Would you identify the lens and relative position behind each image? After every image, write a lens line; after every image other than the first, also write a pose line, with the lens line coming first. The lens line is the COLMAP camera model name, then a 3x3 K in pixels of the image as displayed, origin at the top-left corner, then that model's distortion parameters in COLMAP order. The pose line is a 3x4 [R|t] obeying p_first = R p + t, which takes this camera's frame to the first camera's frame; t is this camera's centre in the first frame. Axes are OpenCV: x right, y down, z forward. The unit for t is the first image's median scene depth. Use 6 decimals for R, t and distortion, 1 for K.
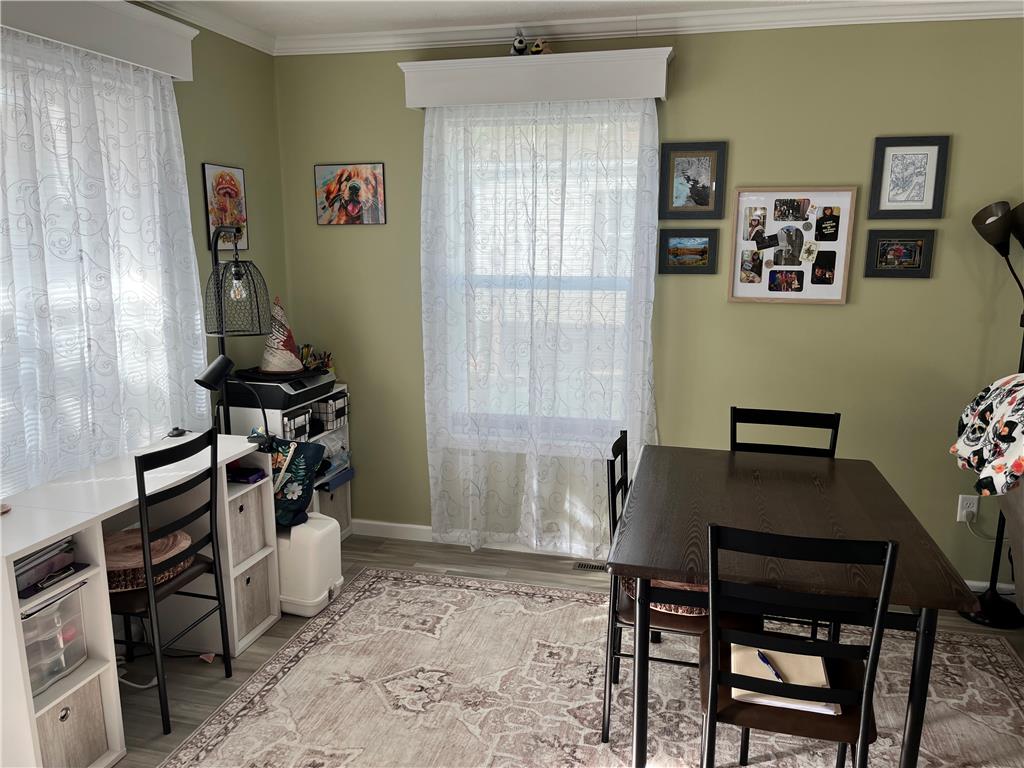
lens RADIAL K [[780.3, 0, 511.5], [0, 780.3, 394.9], [0, 0, 1]] dist [0.044139, -0.059046]
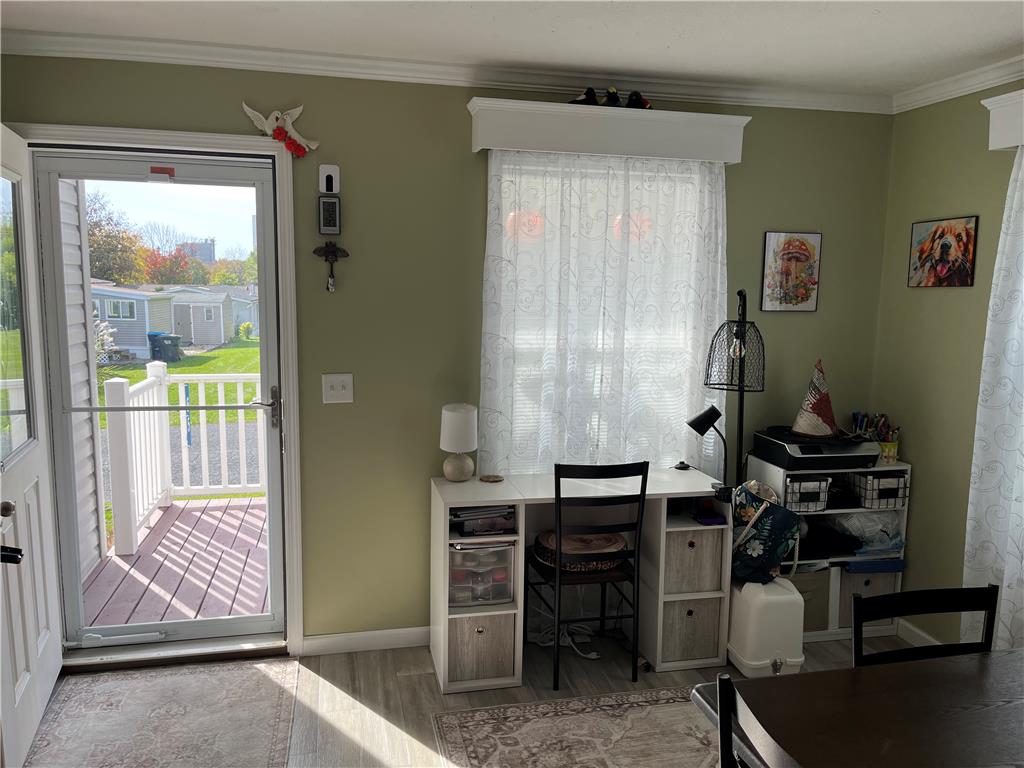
lens RADIAL K [[780.3, 0, 505.1], [0, 780.3, 393.0], [0, 0, 1]] dist [0.044139, -0.059046]
pose [[0.454837, 0.125961, -0.881622, 0.415140], [-0.188048, 0.981210, 0.043174, -0.053129], [0.870495, 0.146150, 0.469978, 0.201246]]
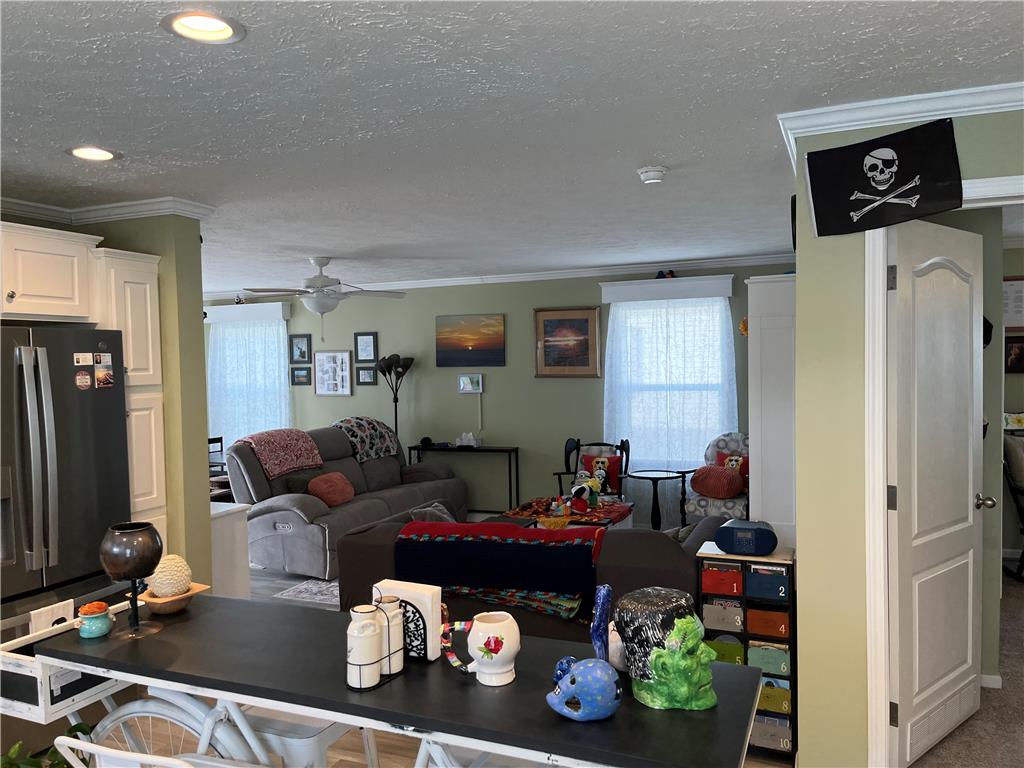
lens RADIAL K [[780.3, 0, 514.2], [0, 780.3, 389.3], [0, 0, 1]] dist [0.044139, -0.059046]
pose [[0.987678, -0.017881, -0.155473, 1.312099], [-0.007513, 0.986889, -0.161227, 0.260973], [0.156318, 0.160409, 0.974594, -1.351323]]
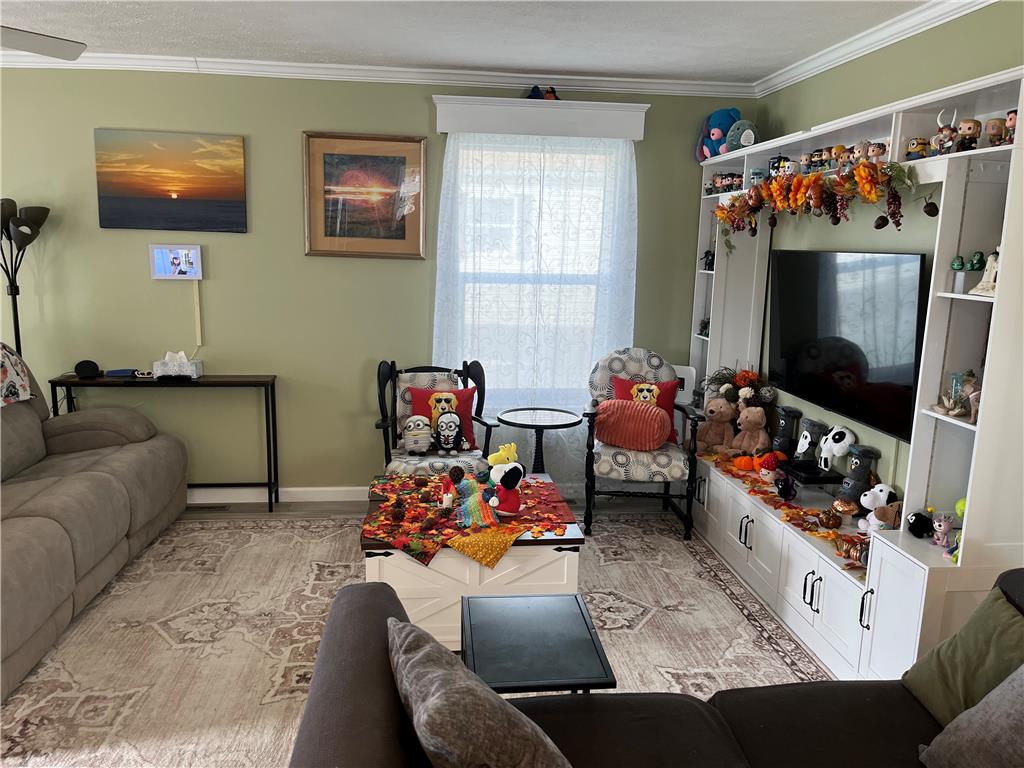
lens RADIAL K [[780.3, 0, 508.6], [0, 780.3, 390.7], [0, 0, 1]] dist [0.044139, -0.059046]
pose [[0.936681, -0.046449, 0.347089, 0.879740], [0.050159, 0.998740, -0.001708, 0.111037], [-0.346572, 0.019010, 0.937831, -0.505074]]
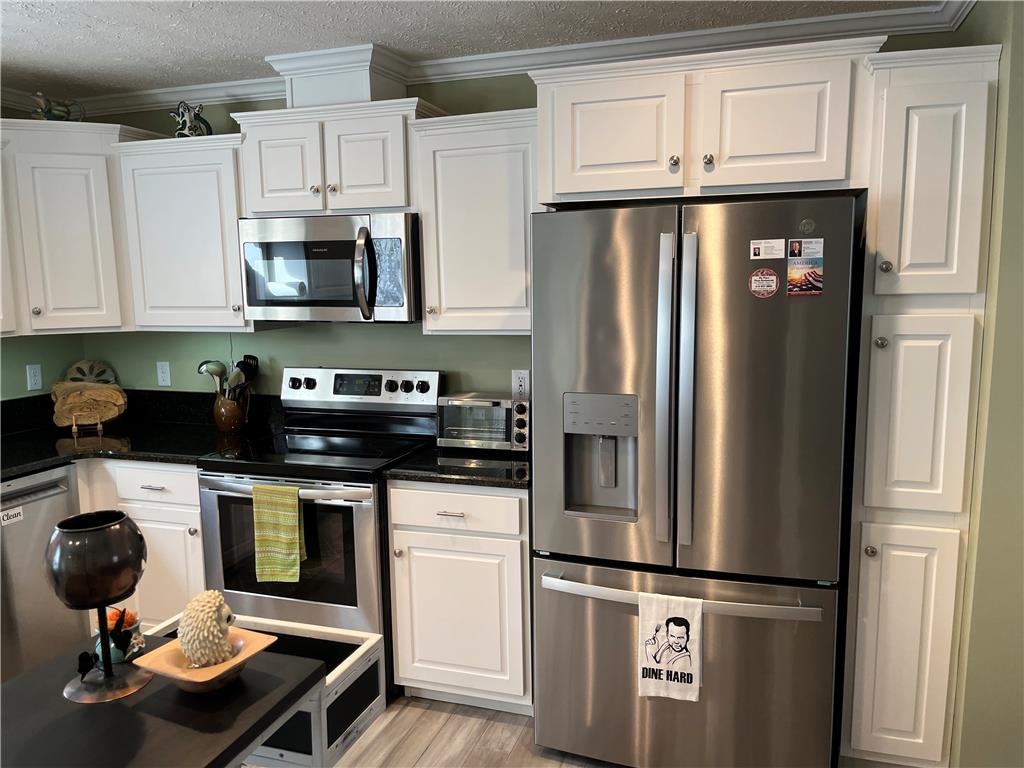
lens RADIAL K [[780.3, 0, 512.2], [0, 780.3, 393.3], [0, 0, 1]] dist [0.044139, -0.059046]
pose [[-0.072558, 0.131994, -0.988591, 1.270581], [-0.188263, 0.971573, 0.143539, 0.125219], [0.979435, 0.196530, -0.045645, -0.609464]]
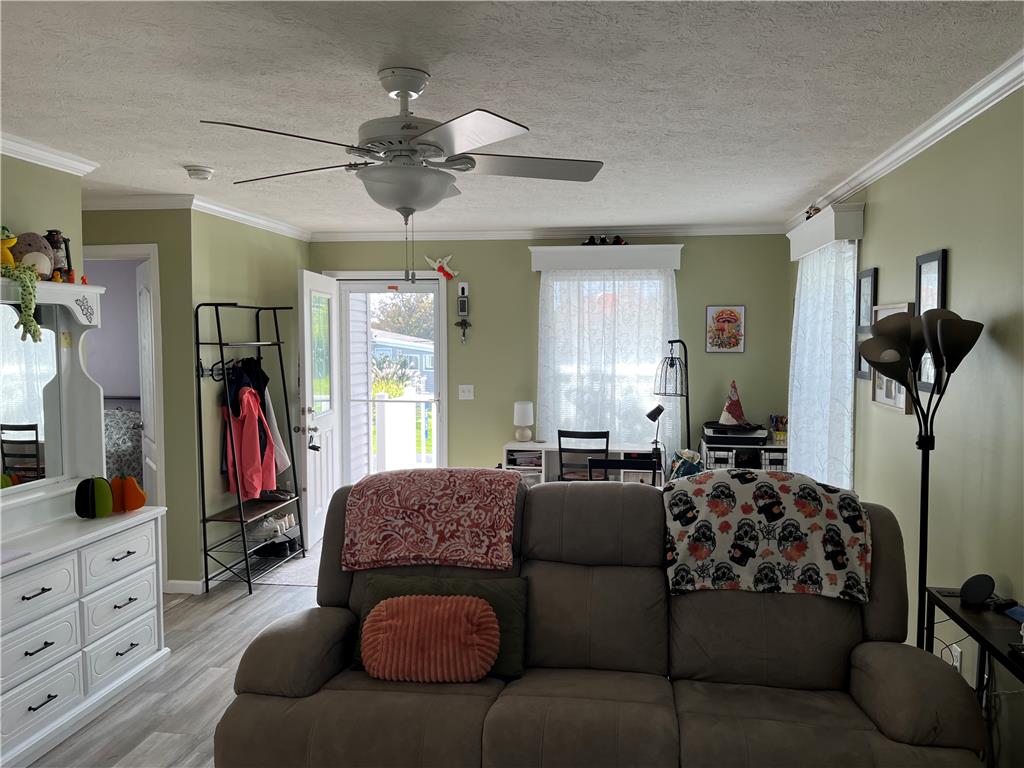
lens RADIAL K [[780.3, 0, 513.6], [0, 780.3, 383.7], [0, 0, 1]] dist [0.044139, -0.059046]
pose [[0.103784, 0.057744, -0.992922, 1.363155], [-0.195687, 0.979985, 0.036538, -0.090358], [0.975159, 0.190510, 0.113007, 0.366847]]
